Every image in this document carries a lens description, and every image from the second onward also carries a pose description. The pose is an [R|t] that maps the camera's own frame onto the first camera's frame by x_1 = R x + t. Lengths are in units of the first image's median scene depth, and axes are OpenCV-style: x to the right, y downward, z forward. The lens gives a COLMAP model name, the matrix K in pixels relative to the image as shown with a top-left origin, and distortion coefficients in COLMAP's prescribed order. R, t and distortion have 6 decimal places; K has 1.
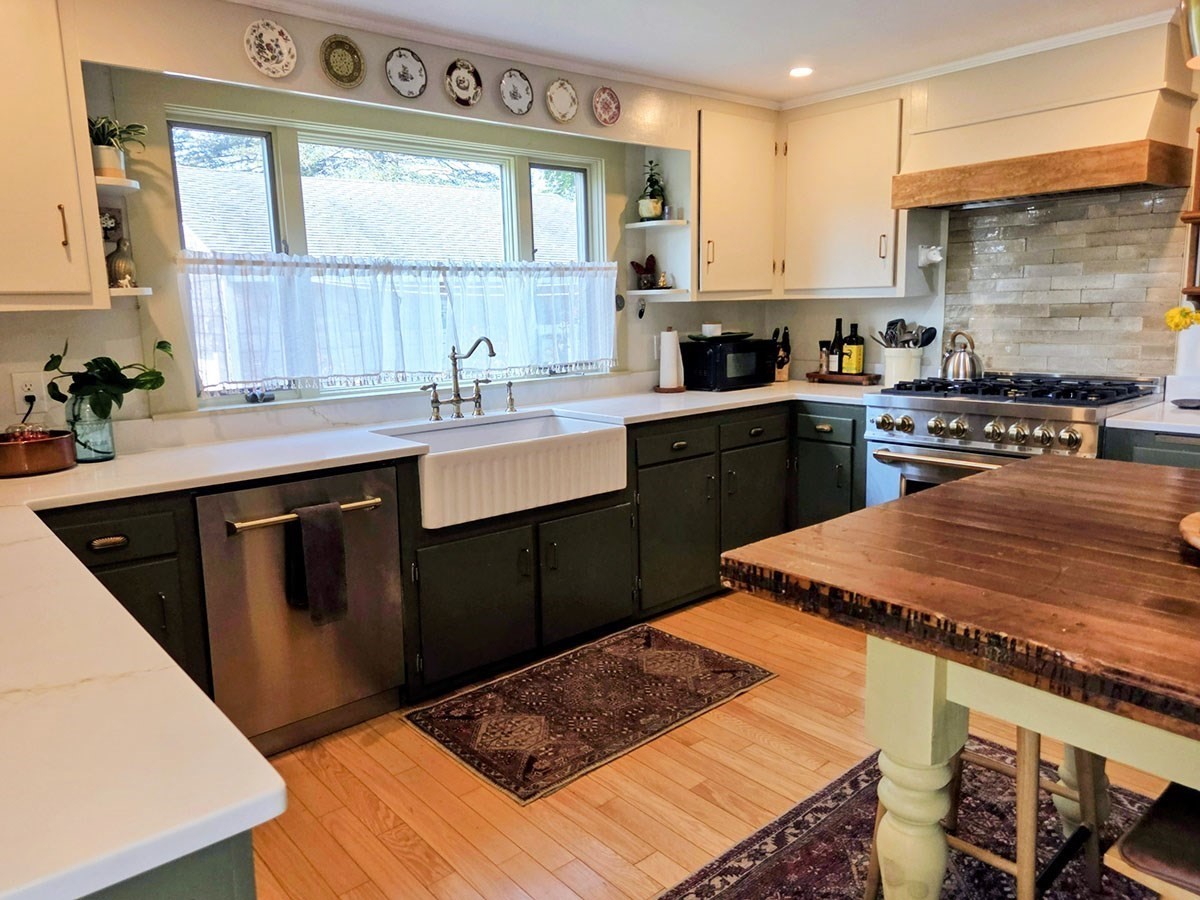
lens RADIAL K [[836.2, 0, 591.1], [0, 836.2, 444.1], [0, 0, 1]] dist [0.026859, -0.012903]
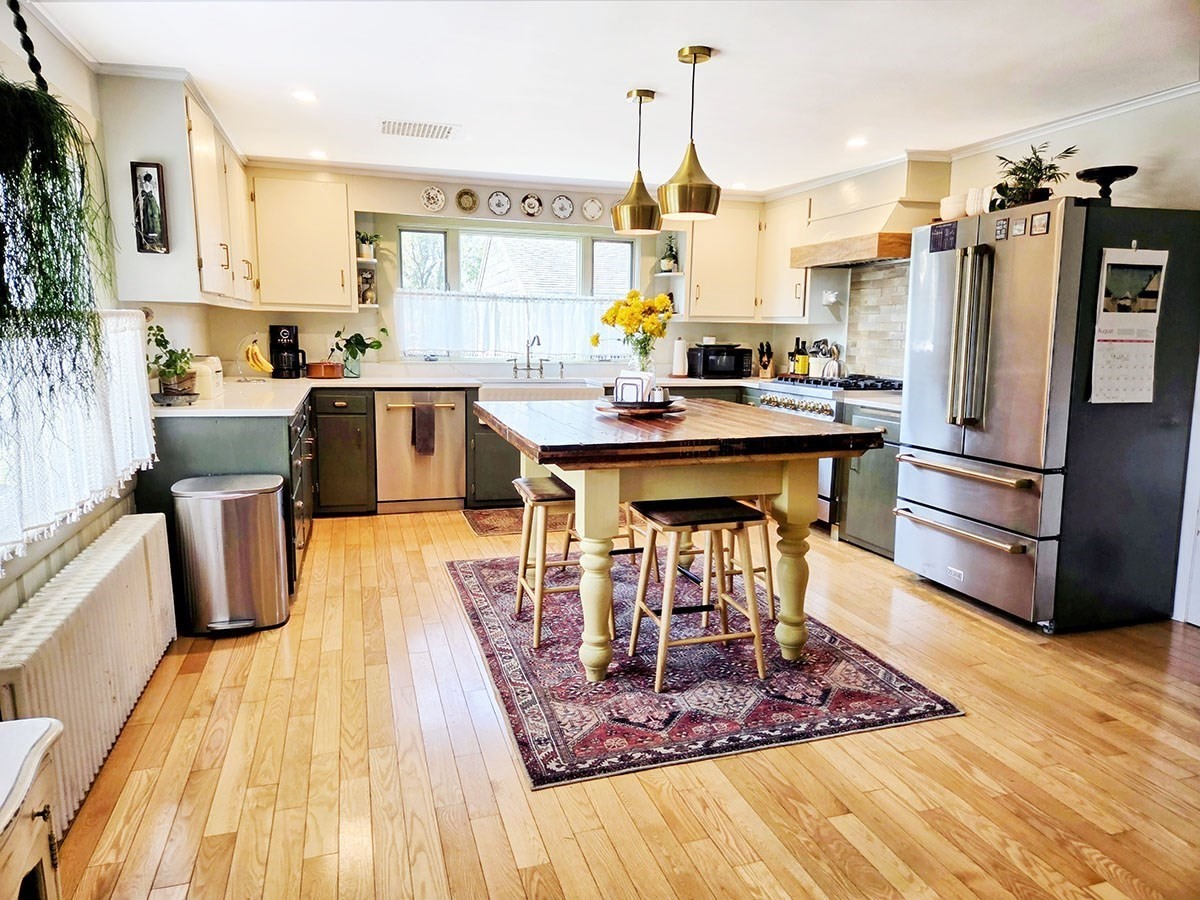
lens RADIAL K [[836.2, 0, 610.4], [0, 836.2, 457.0], [0, 0, 1]] dist [0.026859, -0.012903]
pose [[0.911770, 0.099555, -0.398452, 0.813549], [-0.105377, 0.994405, 0.007322, 0.117040], [0.396952, 0.035311, 0.917160, -0.671463]]
